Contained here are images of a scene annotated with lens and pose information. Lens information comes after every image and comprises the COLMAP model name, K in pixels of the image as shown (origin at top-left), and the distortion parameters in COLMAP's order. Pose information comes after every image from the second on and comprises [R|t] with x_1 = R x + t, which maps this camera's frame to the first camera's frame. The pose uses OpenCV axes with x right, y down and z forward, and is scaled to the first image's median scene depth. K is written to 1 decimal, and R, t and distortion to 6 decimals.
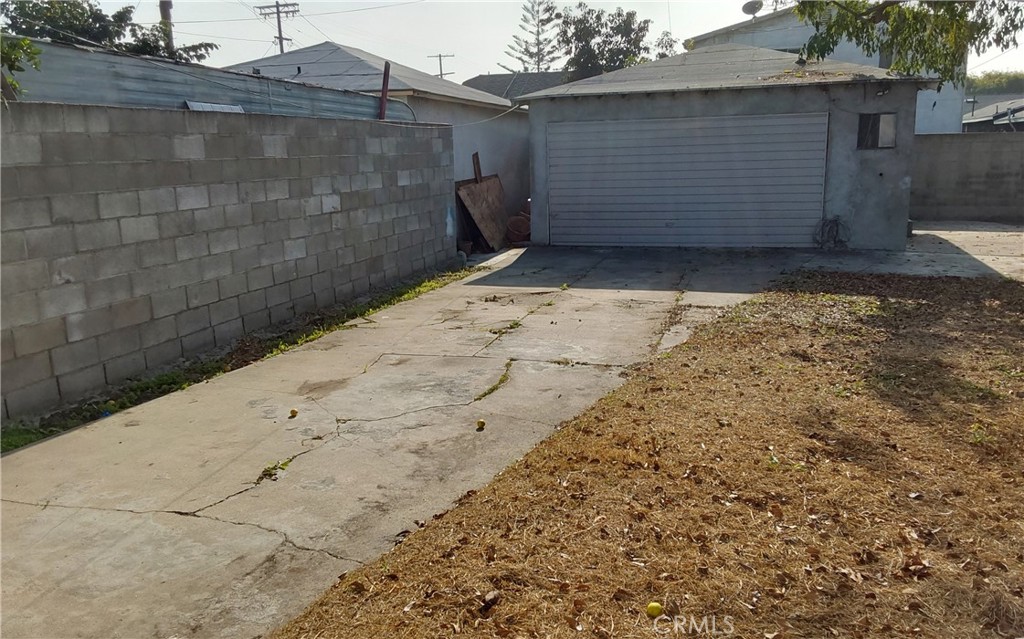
lens RADIAL K [[828.2, 0, 508.7], [0, 828.2, 315.7], [0, 0, 1]] dist [0.059708, -0.108163]
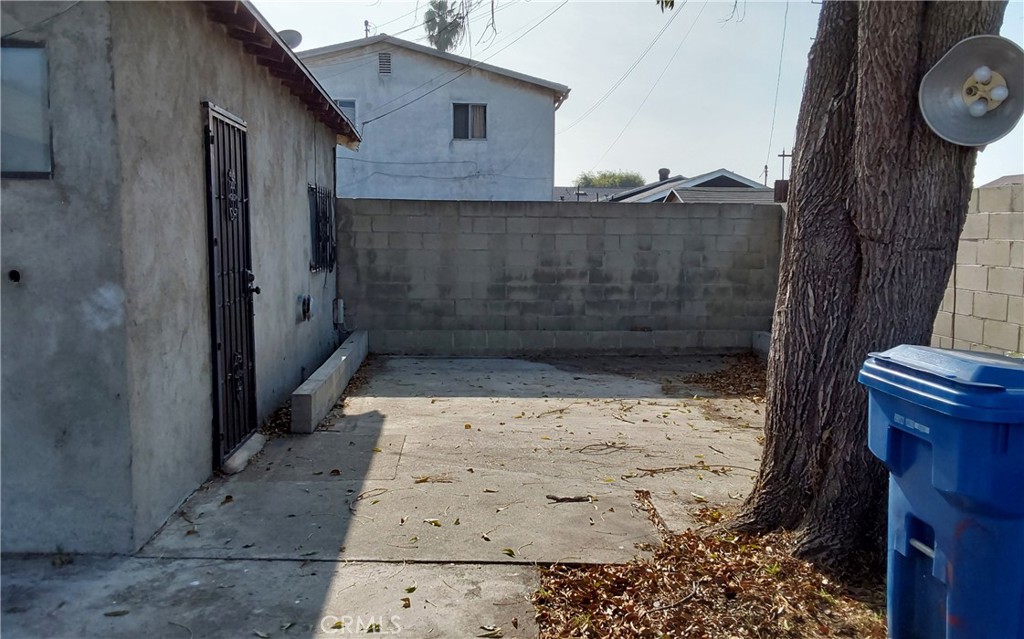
lens RADIAL K [[828.2, 0, 512.7], [0, 828.2, 320.3], [0, 0, 1]] dist [0.059708, -0.108163]
pose [[0.926214, -0.007998, 0.376914, 0.348566], [0.046606, 0.994535, -0.093424, -0.087082], [-0.374106, 0.104097, 0.921525, 0.494554]]
